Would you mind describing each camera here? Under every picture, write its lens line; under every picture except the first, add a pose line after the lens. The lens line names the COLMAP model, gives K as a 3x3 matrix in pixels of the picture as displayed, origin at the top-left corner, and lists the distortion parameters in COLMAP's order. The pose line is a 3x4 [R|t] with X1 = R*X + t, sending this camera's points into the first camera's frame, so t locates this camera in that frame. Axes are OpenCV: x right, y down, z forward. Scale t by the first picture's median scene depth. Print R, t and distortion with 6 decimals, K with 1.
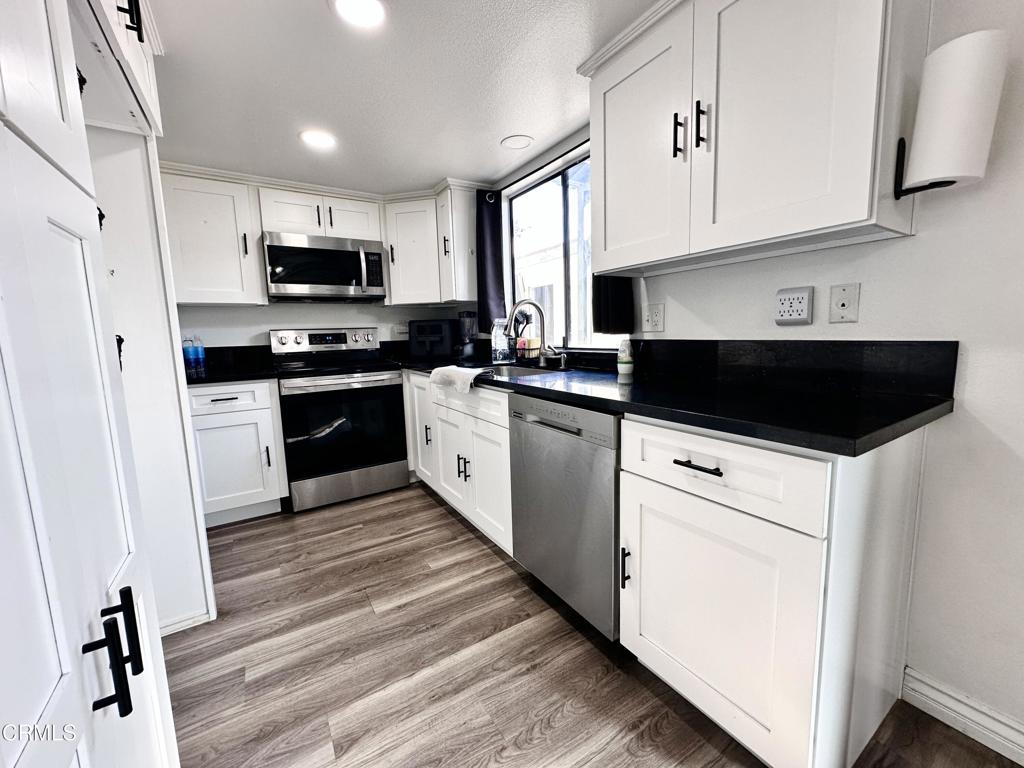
lens RADIAL K [[407.7, 0, 512.0], [0, 407.7, 384.0], [0, 0, 1]] dist [-0.001664, -0.000075]
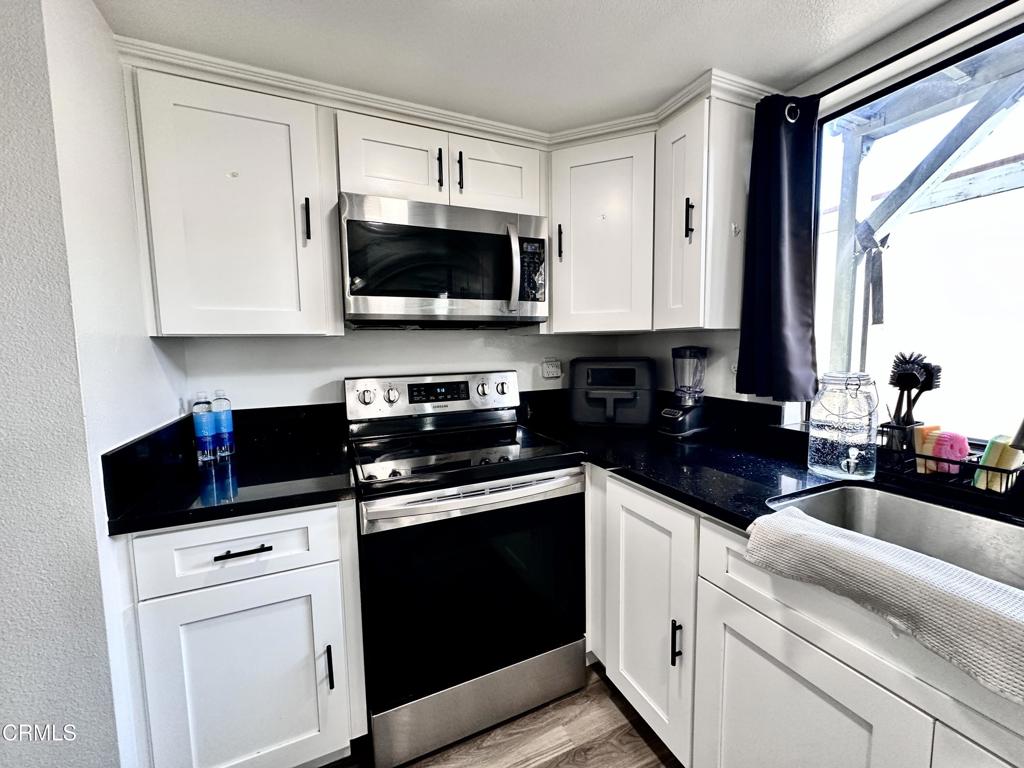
lens RADIAL K [[407.7, 0, 512.0], [0, 407.7, 384.0], [0, 0, 1]] dist [-0.001664, -0.000075]
pose [[0.989217, 0.025157, -0.144277, -0.293070], [-0.029858, 0.999088, -0.030511, -0.117937], [0.143378, 0.034490, 0.989067, 0.490106]]
